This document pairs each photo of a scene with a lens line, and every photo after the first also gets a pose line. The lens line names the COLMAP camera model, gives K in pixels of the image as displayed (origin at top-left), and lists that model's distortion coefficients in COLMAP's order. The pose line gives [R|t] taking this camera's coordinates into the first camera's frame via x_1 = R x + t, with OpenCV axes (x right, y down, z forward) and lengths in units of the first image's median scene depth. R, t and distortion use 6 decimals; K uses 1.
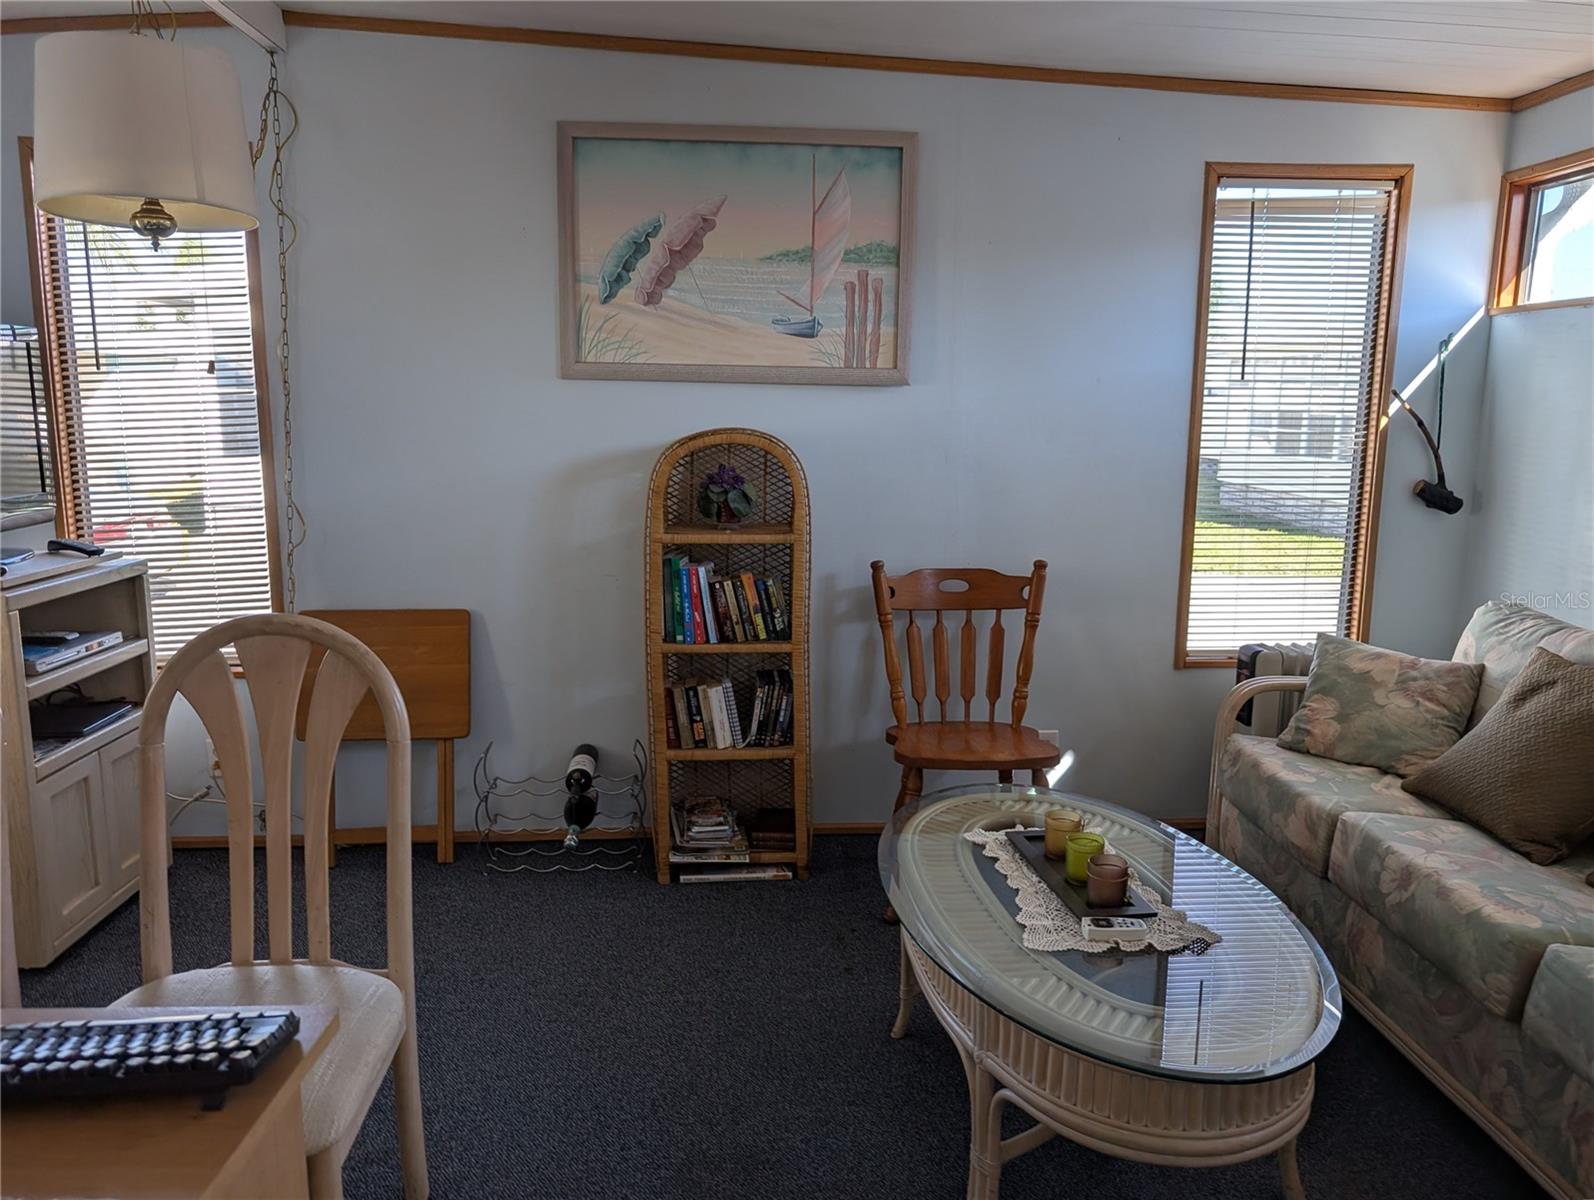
lens RADIAL K [[1149.3, 0, 800.0], [0, 1149.3, 600.0], [0, 0, 1]] dist [0.003666, 0.002852]
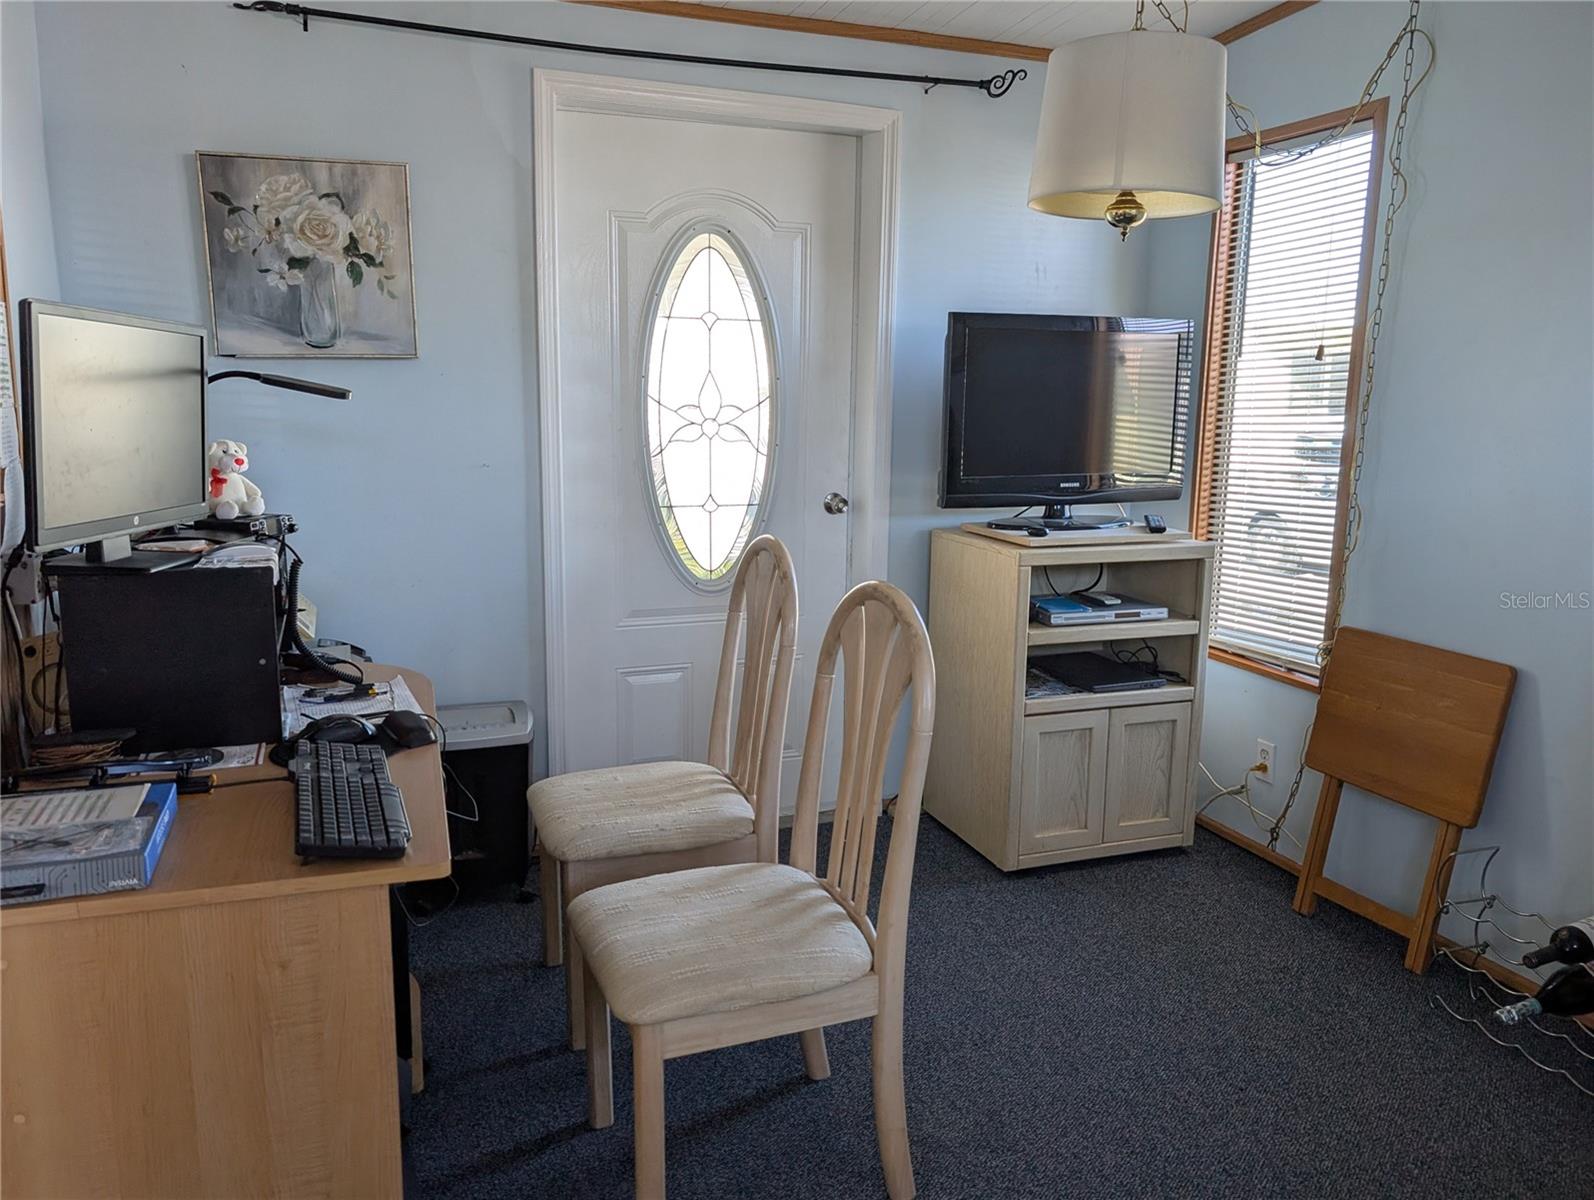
lens RADIAL K [[1194.4, 0, 797.5], [0, 1194.4, 585.1], [0, 0, 1]] dist [0.002091, 0.035784]
pose [[0.310051, 0.158954, -0.937338, 0.318196], [-0.174475, 0.978693, 0.108254, -0.051419], [0.934573, 0.129978, 0.331178, 0.323721]]
